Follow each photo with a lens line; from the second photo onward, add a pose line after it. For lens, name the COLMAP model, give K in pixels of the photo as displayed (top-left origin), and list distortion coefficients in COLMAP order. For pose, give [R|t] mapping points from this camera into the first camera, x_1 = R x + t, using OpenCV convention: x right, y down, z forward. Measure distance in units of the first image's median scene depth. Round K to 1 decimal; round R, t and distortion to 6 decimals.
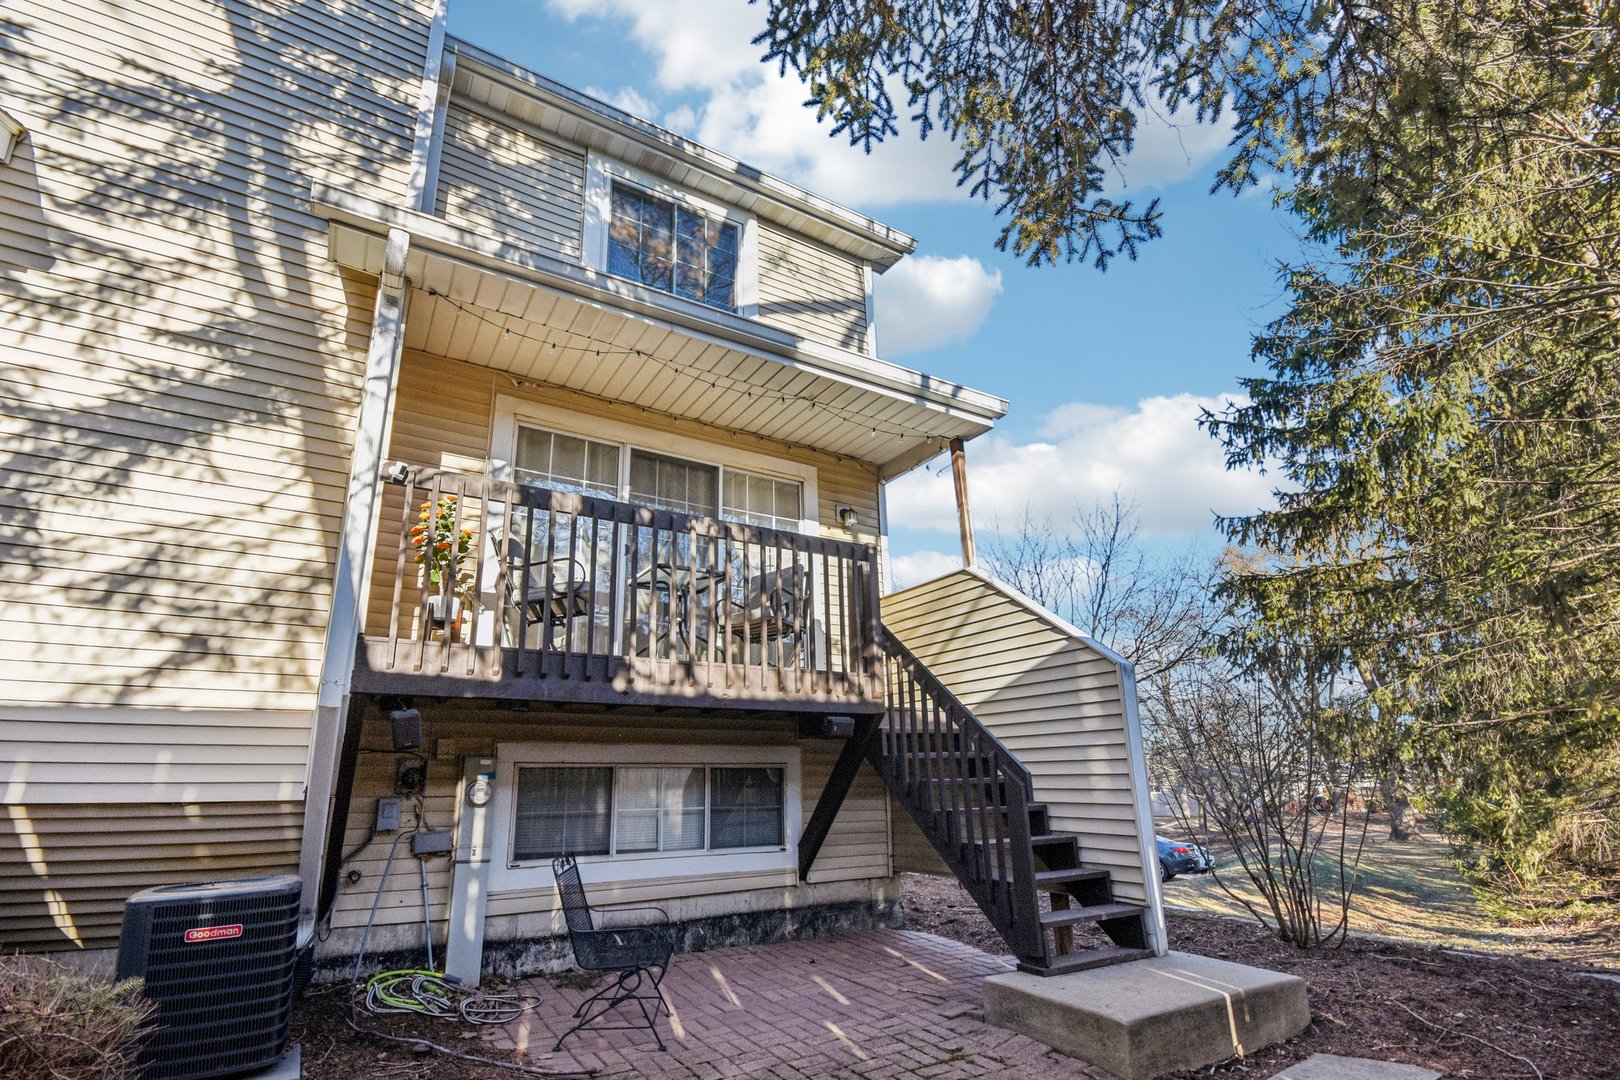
lens RADIAL K [[790.6, 0, 768.4], [0, 790.6, 539.0], [0, 0, 1]] dist [-0.000445, -0.007720]
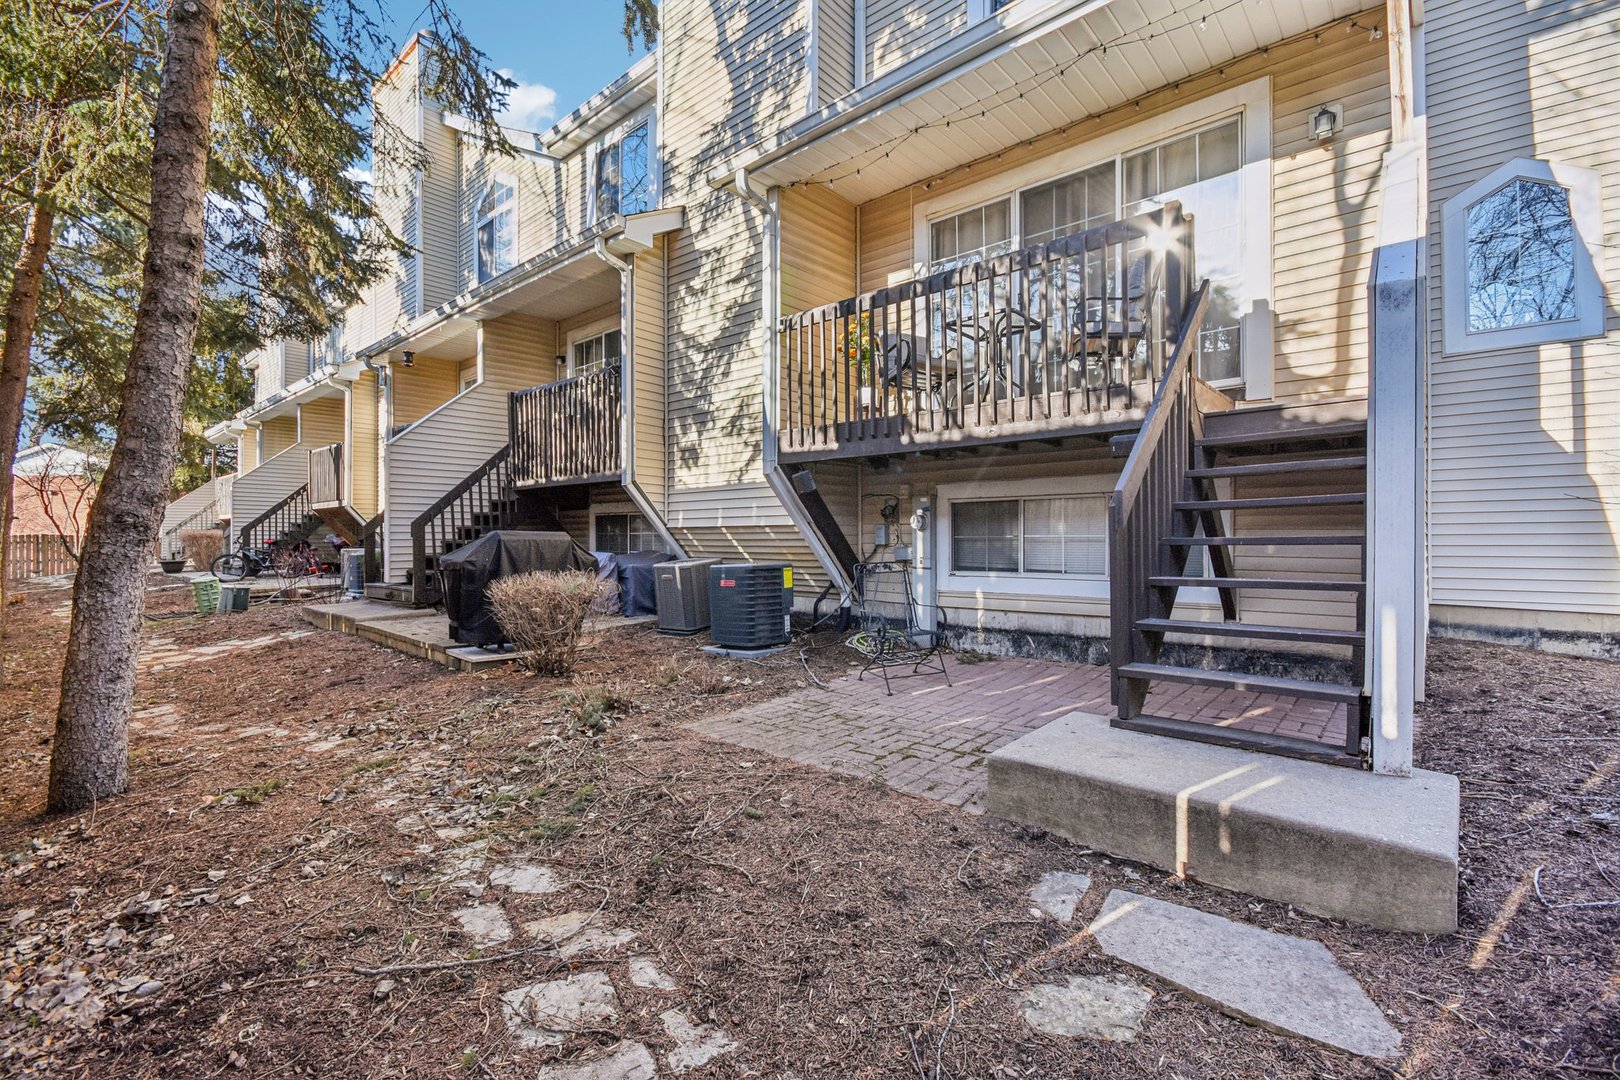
lens RADIAL K [[790.6, 0, 768.4], [0, 790.6, 539.0], [0, 0, 1]] dist [-0.000445, -0.007720]
pose [[0.210913, 0.016524, -0.977365, 1.048144], [0.290455, 0.953638, 0.078802, 0.185201], [0.933355, -0.300501, 0.196336, 0.533356]]
